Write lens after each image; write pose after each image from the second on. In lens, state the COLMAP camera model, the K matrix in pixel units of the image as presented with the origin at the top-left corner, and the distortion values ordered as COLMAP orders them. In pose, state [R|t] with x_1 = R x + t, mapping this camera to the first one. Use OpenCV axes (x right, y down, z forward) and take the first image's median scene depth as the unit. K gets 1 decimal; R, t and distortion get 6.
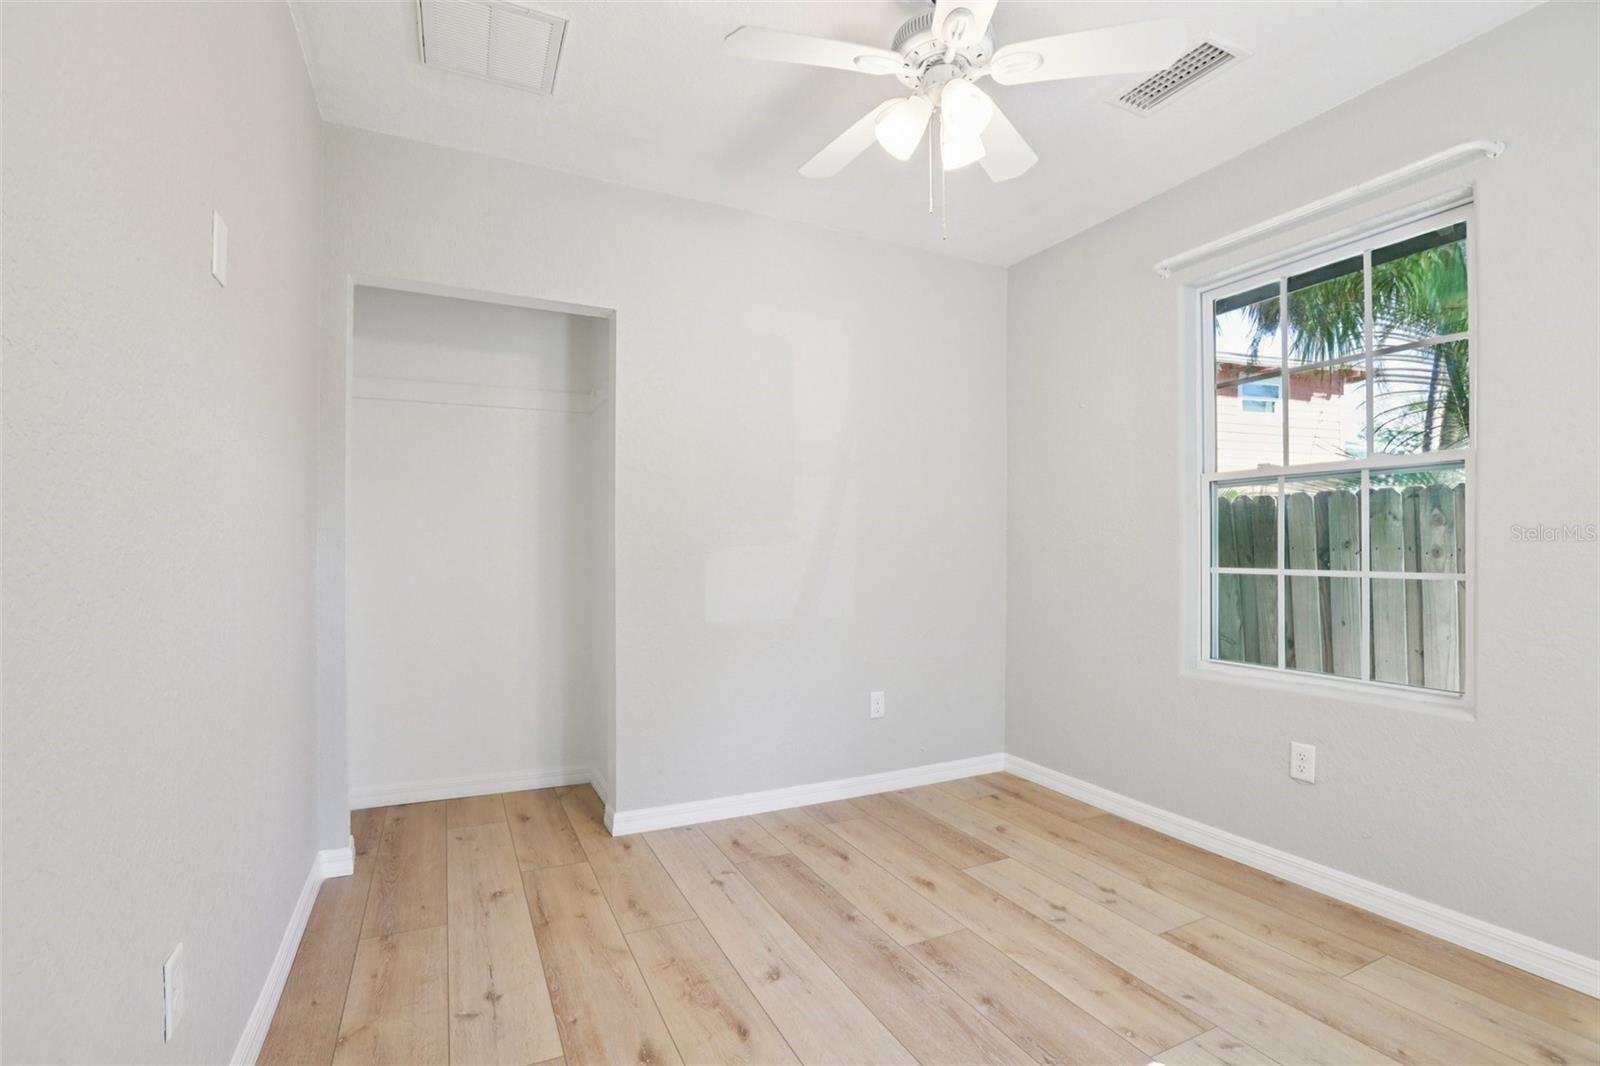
lens RADIAL K [[729.2, 0, 802.1], [0, 729.2, 548.1], [0, 0, 1]] dist [-0.043466, 0.013859]
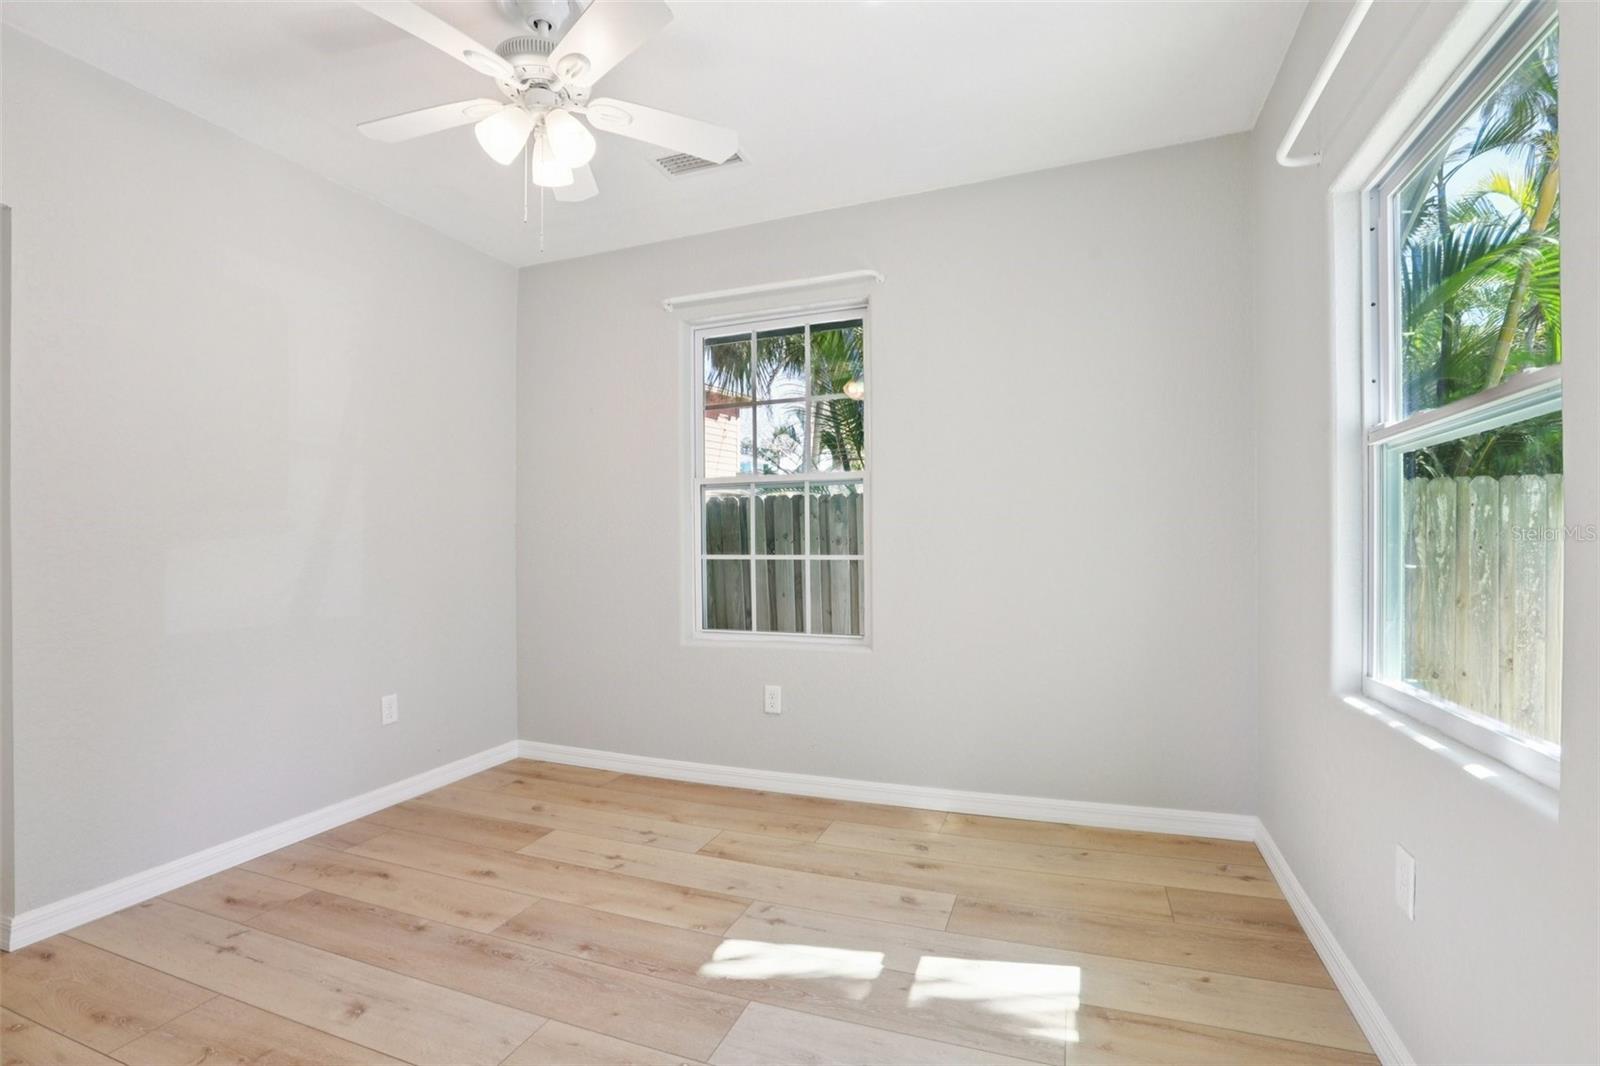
lens RADIAL K [[729.2, 0, 791.1], [0, 729.2, 539.8], [0, 0, 1]] dist [-0.043466, 0.013859]
pose [[0.739312, -0.005394, 0.673341, -0.182830], [0.006868, 0.999976, 0.000470, 0.002223], [-0.673328, 0.004277, 0.739332, -0.027687]]
